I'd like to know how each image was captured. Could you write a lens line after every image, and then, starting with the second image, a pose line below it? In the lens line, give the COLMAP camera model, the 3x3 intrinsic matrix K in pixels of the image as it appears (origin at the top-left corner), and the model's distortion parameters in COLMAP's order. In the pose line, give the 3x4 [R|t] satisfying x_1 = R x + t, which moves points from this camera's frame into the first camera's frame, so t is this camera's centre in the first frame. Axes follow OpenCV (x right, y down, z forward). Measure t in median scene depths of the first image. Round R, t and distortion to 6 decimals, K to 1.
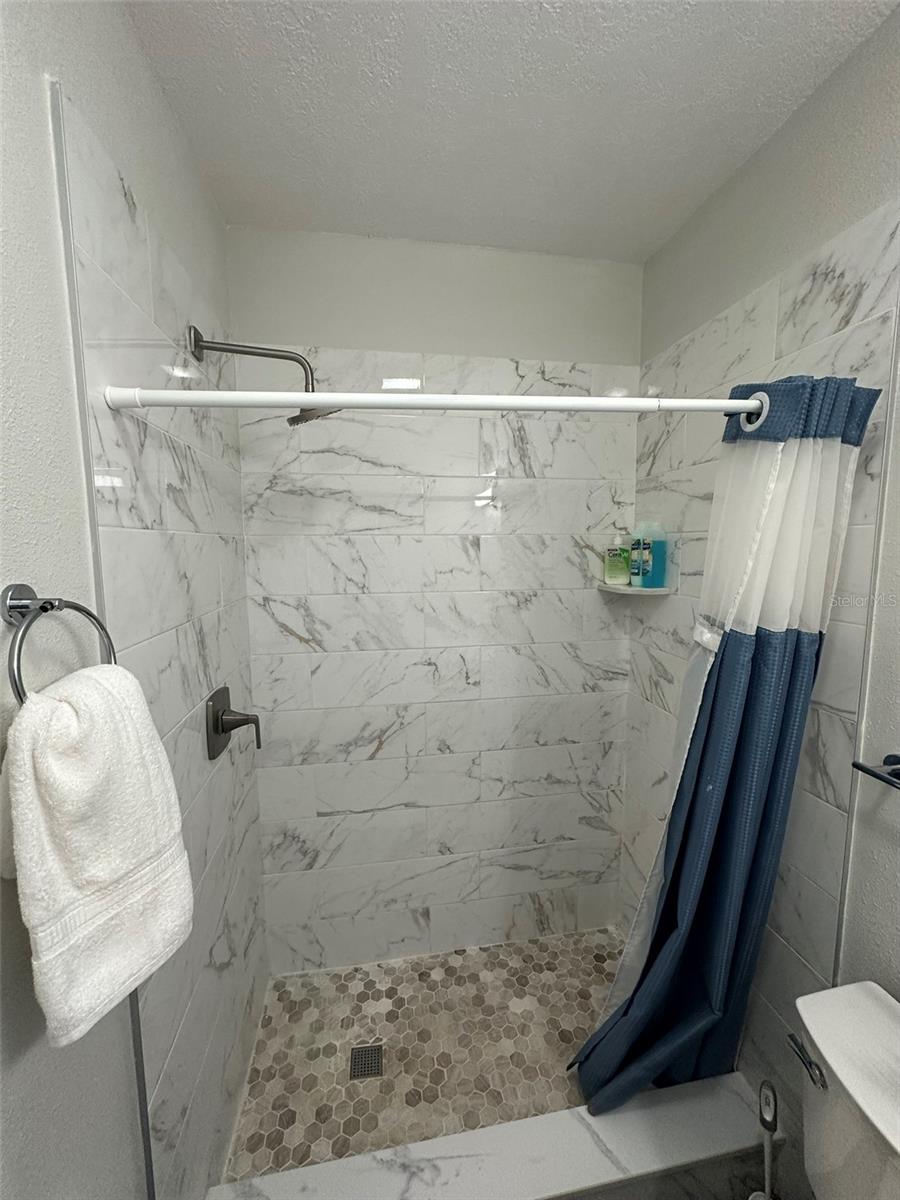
lens RADIAL K [[479.7, 0, 449.2], [0, 479.7, 598.7], [0, 0, 1]] dist [-0.002247, 0.000448]
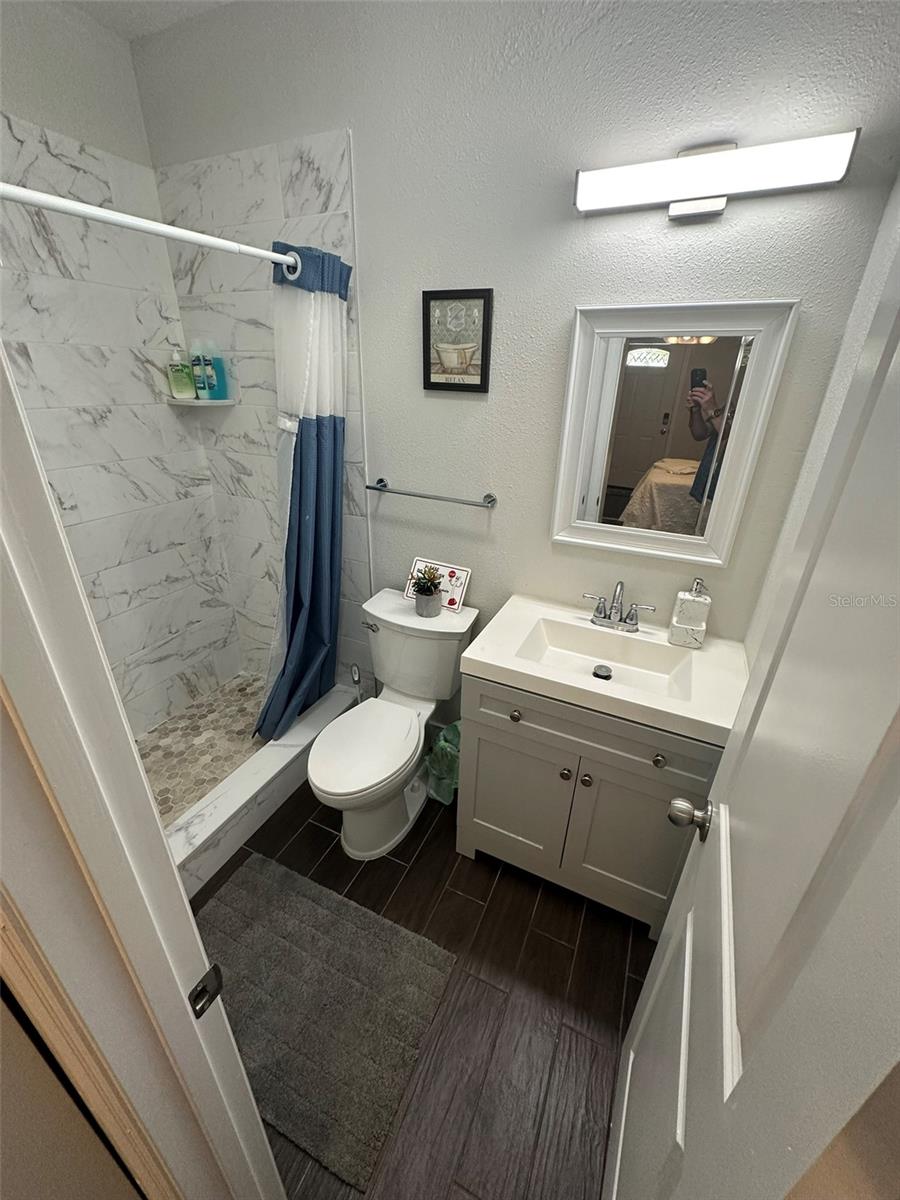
lens RADIAL K [[479.7, 0, 449.2], [0, 479.7, 598.7], [0, 0, 1]] dist [-0.002247, 0.000448]
pose [[0.574780, -0.329848, 0.748884, -0.318779], [0.067261, 0.931109, 0.358486, 0.049512], [-0.815539, -0.155680, 0.557369, -0.242491]]
